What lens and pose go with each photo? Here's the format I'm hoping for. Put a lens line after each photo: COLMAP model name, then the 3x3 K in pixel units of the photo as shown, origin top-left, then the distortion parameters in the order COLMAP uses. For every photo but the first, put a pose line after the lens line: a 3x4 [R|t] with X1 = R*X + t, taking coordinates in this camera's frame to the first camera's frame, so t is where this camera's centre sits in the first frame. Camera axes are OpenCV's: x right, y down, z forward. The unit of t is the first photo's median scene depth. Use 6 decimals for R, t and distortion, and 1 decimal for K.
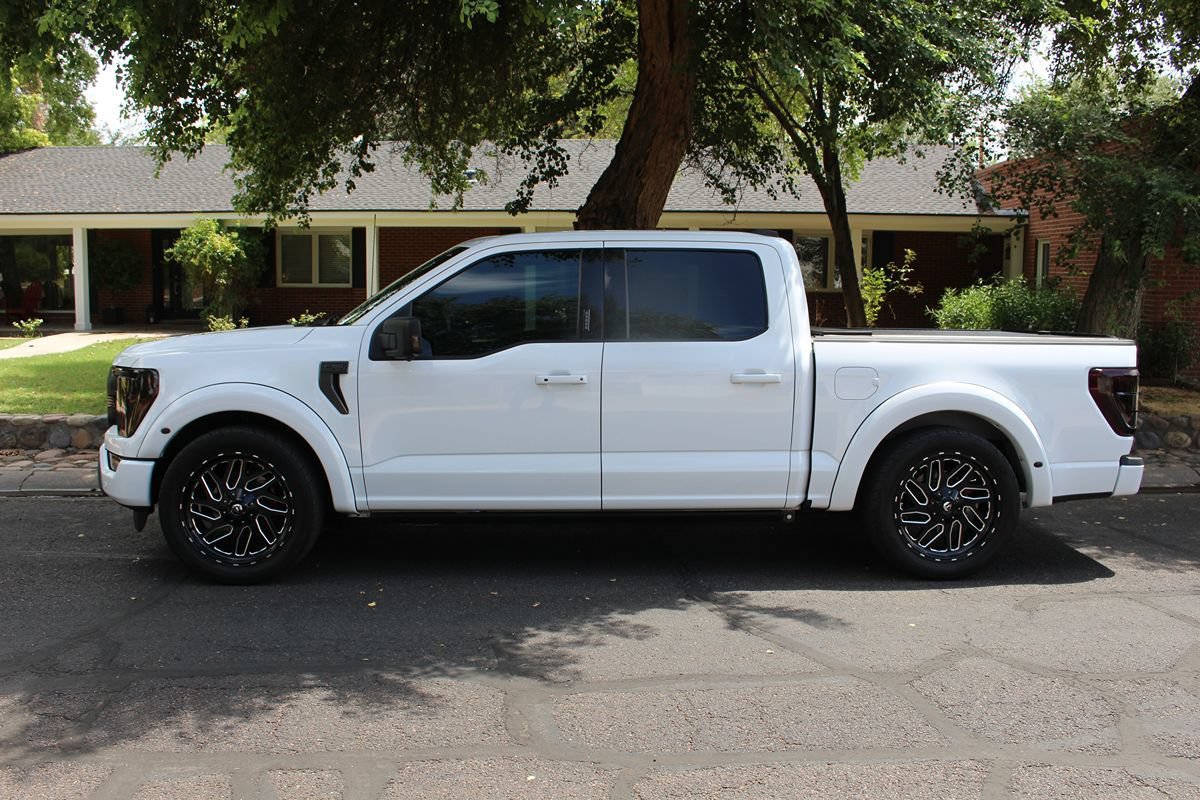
lens RADIAL K [[1137.1, 0, 594.8], [0, 1137.1, 438.6], [0, 0, 1]] dist [-0.149461, 0.118717]
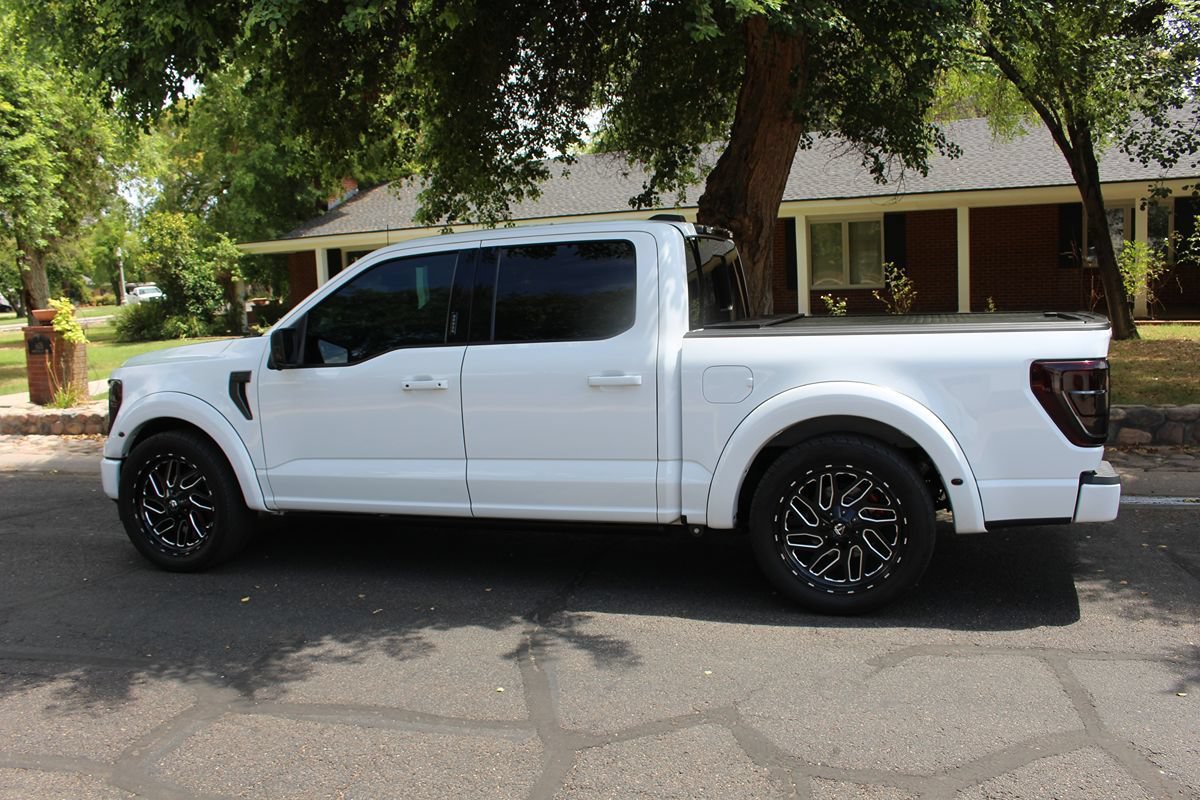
lens RADIAL K [[1031.5, 0, 599.3], [0, 1031.5, 431.0], [0, 0, 1]] dist [-0.163951, 0.142432]
pose [[0.926902, 0.005724, -0.375259, 0.432479], [0.001137, 0.999836, 0.018058, -0.027008], [0.375301, -0.017165, 0.926744, 0.222325]]
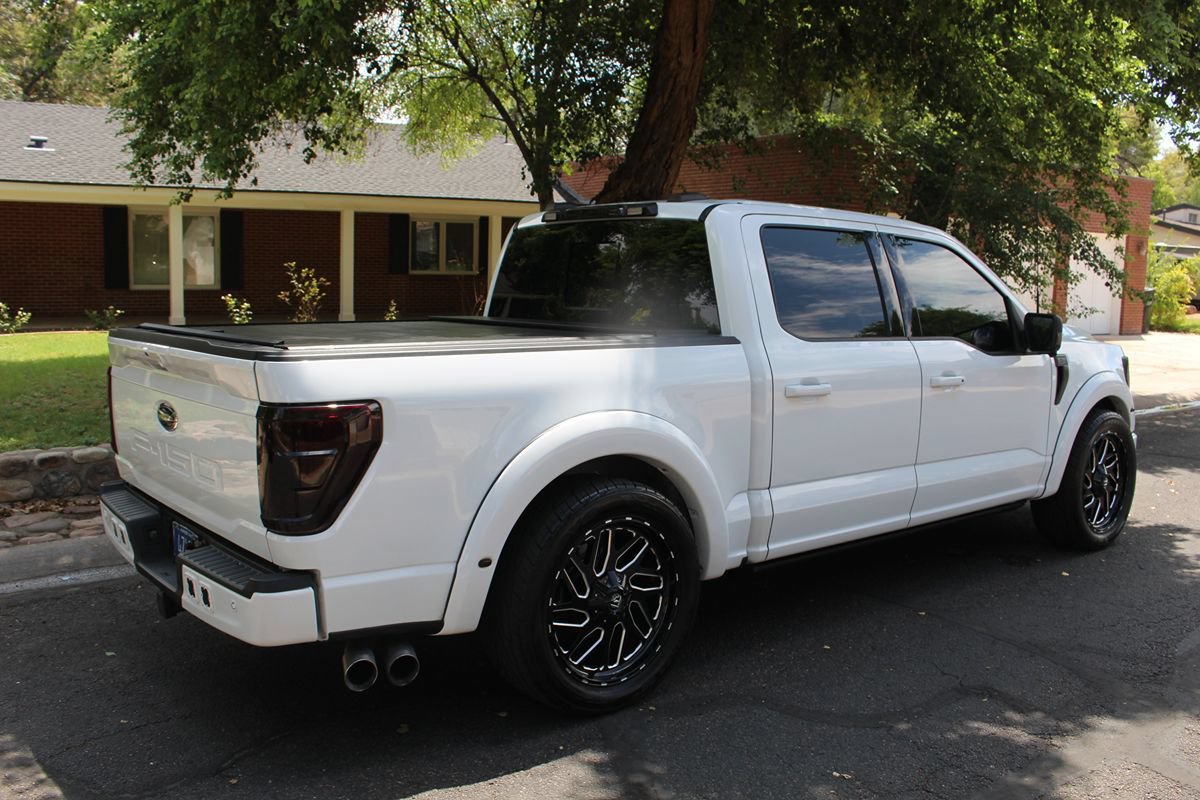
lens RADIAL K [[1090.5, 0, 603.5], [0, 1090.5, 417.1], [0, 0, 1]] dist [-0.157169, 0.155209]
pose [[0.806975, -0.072883, 0.586071, -1.028125], [0.070859, 0.997136, 0.026434, -0.057098], [-0.586319, 0.020197, 0.809829, 0.392096]]
